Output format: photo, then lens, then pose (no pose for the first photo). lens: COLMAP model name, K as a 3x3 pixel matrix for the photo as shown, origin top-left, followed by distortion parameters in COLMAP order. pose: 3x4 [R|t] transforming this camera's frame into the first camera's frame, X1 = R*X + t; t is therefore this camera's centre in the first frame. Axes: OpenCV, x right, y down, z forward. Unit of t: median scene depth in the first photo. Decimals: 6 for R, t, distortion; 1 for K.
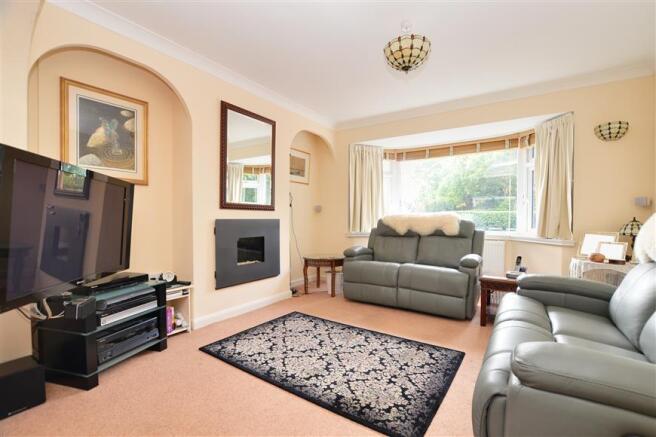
lens RADIAL K [[289.8, 0, 339.0], [0, 289.8, 223.7], [0, 0, 1]] dist [-0.021346, -0.000106]
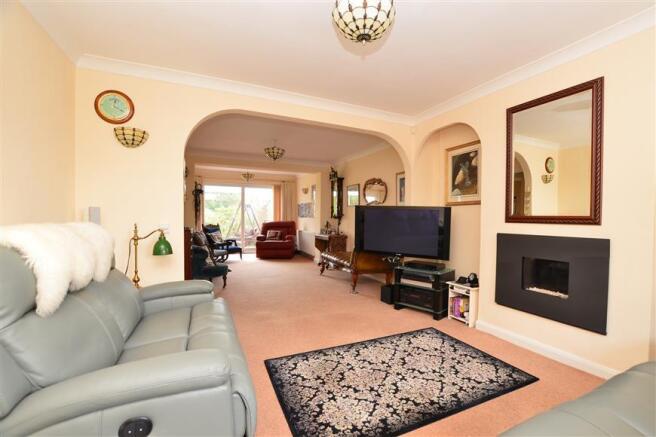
lens RADIAL K [[289.8, 0, 339.0], [0, 289.8, 223.7], [0, 0, 1]] dist [-0.021346, -0.000106]
pose [[-0.521437, 0.008632, -0.853246, 0.822078], [-0.026614, 0.999298, 0.026375, -0.068649], [0.852874, 0.036461, -0.520841, 1.220241]]
